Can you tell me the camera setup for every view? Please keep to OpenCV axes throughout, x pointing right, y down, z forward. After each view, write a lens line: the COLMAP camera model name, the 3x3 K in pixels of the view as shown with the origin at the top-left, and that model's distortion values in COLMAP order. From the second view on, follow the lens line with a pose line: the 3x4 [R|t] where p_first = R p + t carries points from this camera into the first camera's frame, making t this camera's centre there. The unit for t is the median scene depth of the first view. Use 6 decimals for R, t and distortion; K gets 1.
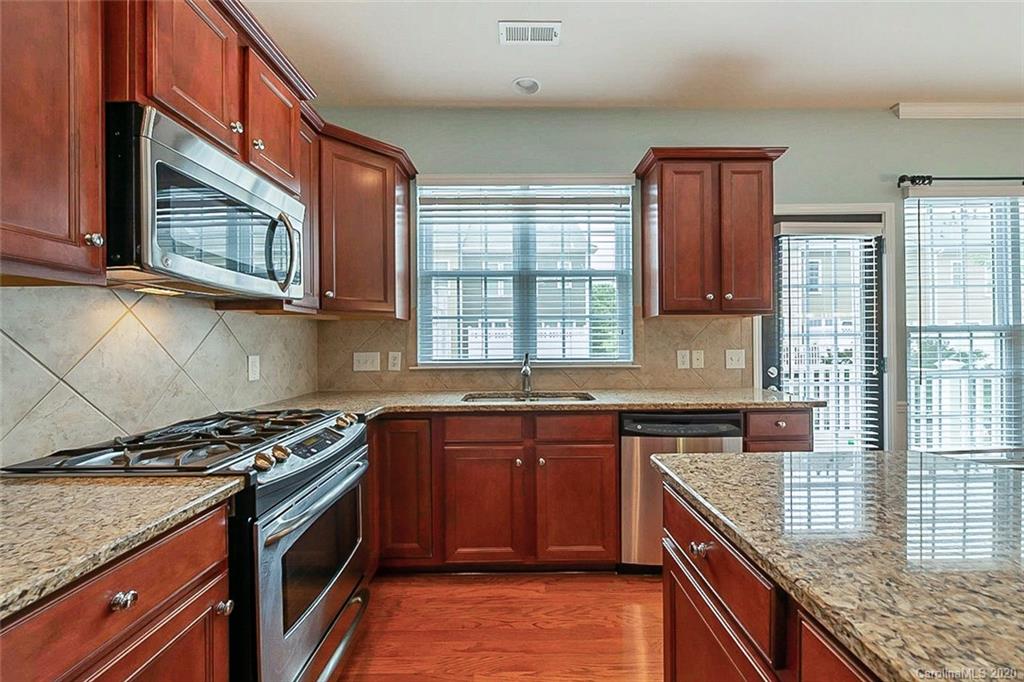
lens RADIAL K [[407.1, 0, 511.6], [0, 407.1, 342.0], [0, 0, 1]] dist [-0.003043, -0.000681]
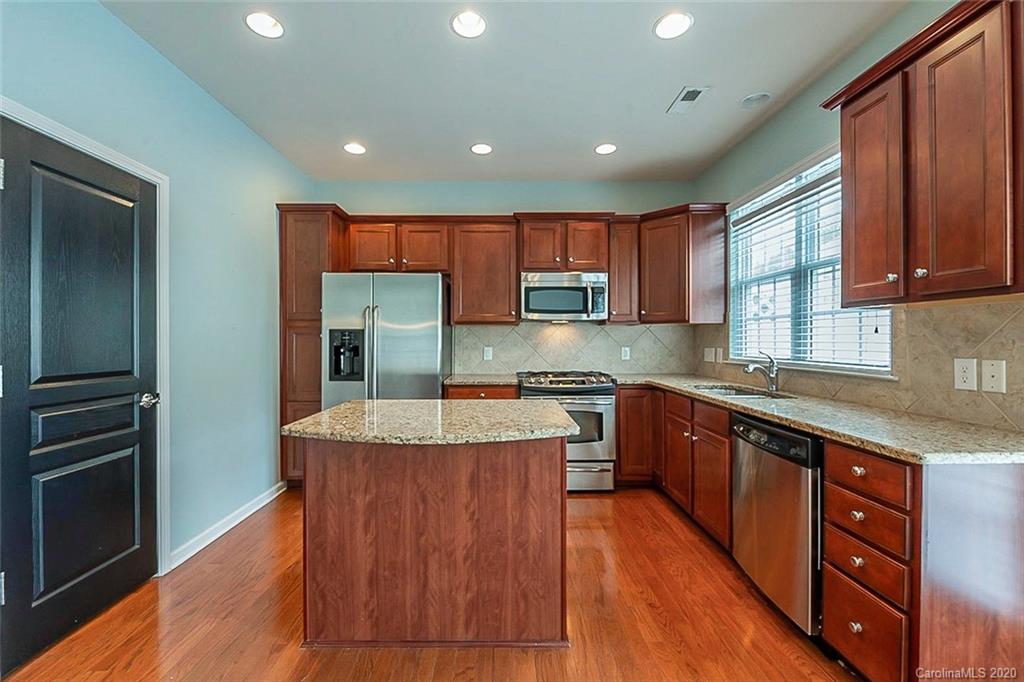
lens RADIAL K [[407.1, 0, 506.2], [0, 407.1, 339.6], [0, 0, 1]] dist [-0.003043, -0.000681]
pose [[0.020710, 0.006078, -0.999767, 0.999713], [-0.000077, 0.999982, 0.006078, -0.011346], [0.999786, -0.000049, 0.020710, 0.309348]]
